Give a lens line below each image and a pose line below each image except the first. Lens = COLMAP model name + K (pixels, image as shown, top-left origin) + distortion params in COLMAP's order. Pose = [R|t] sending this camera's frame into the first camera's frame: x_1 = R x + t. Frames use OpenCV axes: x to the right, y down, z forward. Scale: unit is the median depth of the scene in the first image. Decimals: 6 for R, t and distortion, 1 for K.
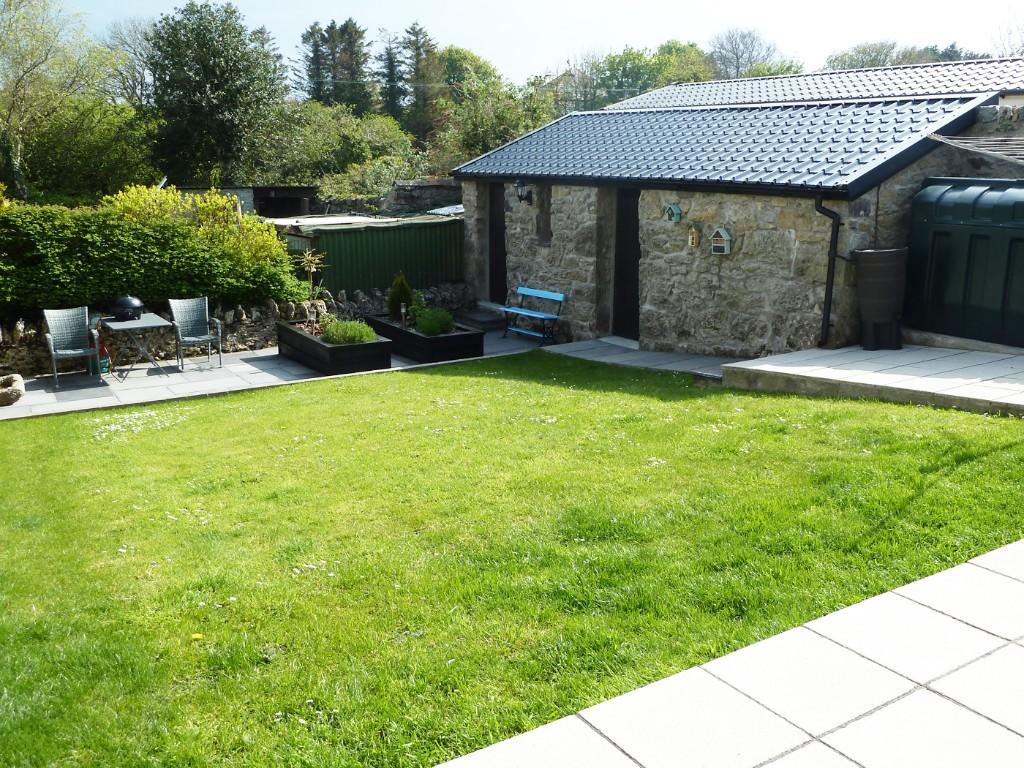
lens RADIAL K [[921.2, 0, 509.6], [0, 921.2, 378.2], [0, 0, 1]] dist [-0.010044, 0.005498]
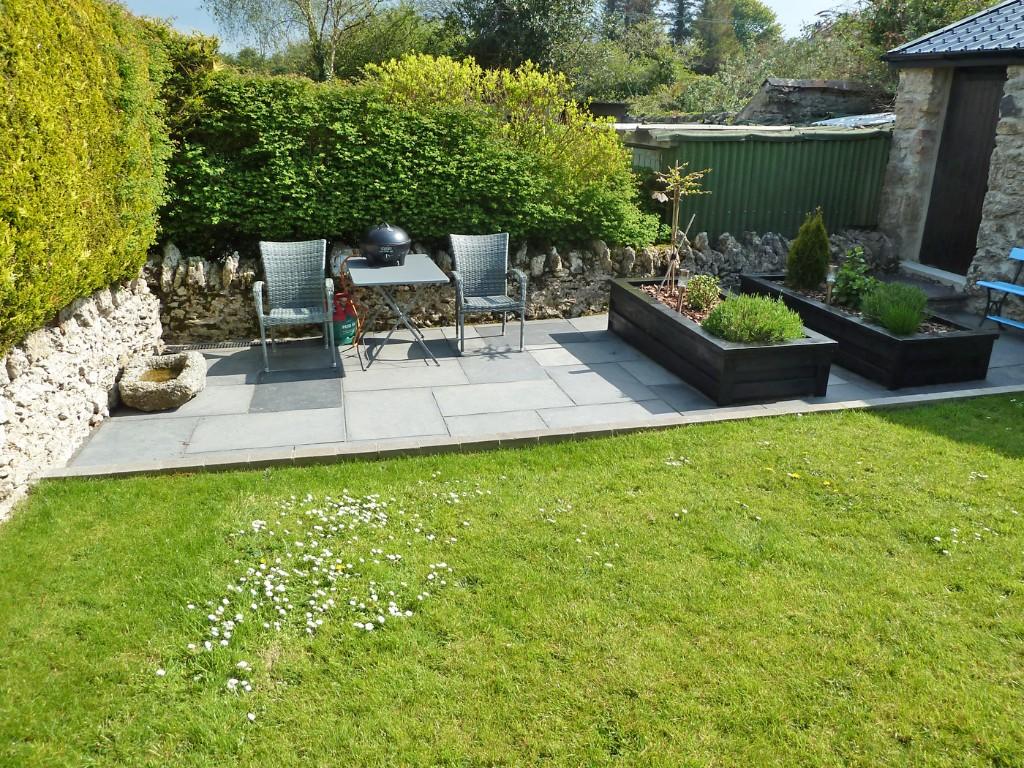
lens RADIAL K [[763.7, 0, 518.1], [0, 763.7, 382.2], [0, 0, 1]] dist [-0.031858, 0.001031]
pose [[0.956493, 0.115178, -0.268058, -0.172983], [-0.083358, 0.988363, 0.127236, -0.055080], [0.279594, -0.099356, 0.954964, 0.499671]]
